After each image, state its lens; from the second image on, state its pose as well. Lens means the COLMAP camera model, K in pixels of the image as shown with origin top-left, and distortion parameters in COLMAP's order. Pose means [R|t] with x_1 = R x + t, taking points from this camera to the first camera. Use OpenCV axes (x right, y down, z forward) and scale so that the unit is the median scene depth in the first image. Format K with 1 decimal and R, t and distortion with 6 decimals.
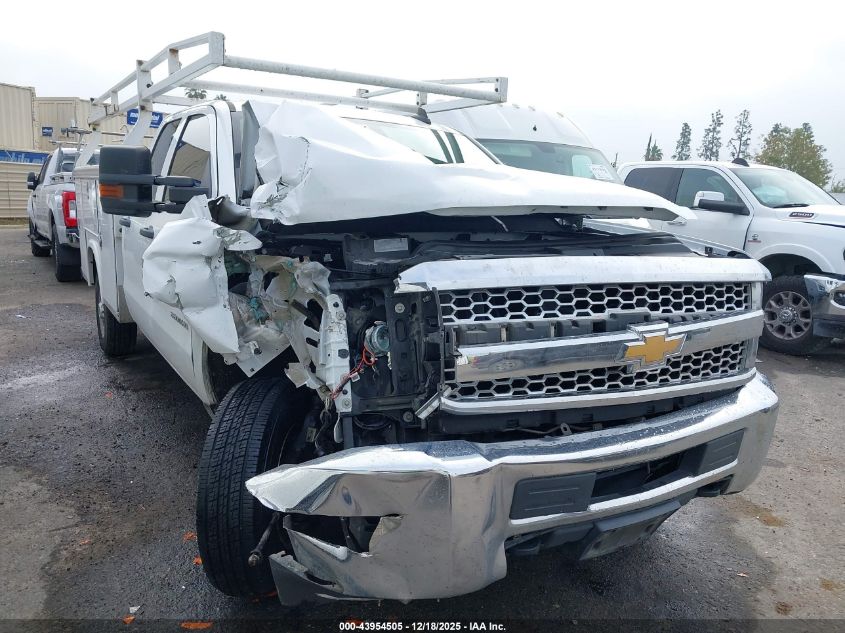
lens RADIAL K [[659.1, 0, 422.5], [0, 659.1, 316.5], [0, 0, 1]] dist [0.112656, -0.005861]
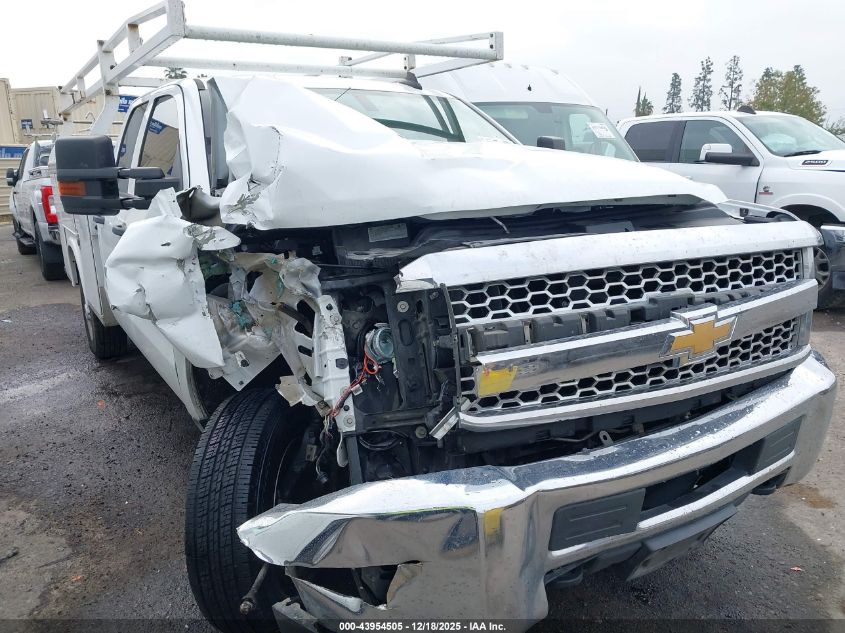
lens RADIAL K [[643.6, 0, 422.5], [0, 643.6, 316.5], [0, 0, 1]] dist [0.074222, 0.007156]
pose [[0.997902, -0.064731, -0.001239, -0.008210], [0.064706, 0.996510, 0.052730, -0.039671], [-0.002178, -0.052699, 0.998608, 0.145452]]
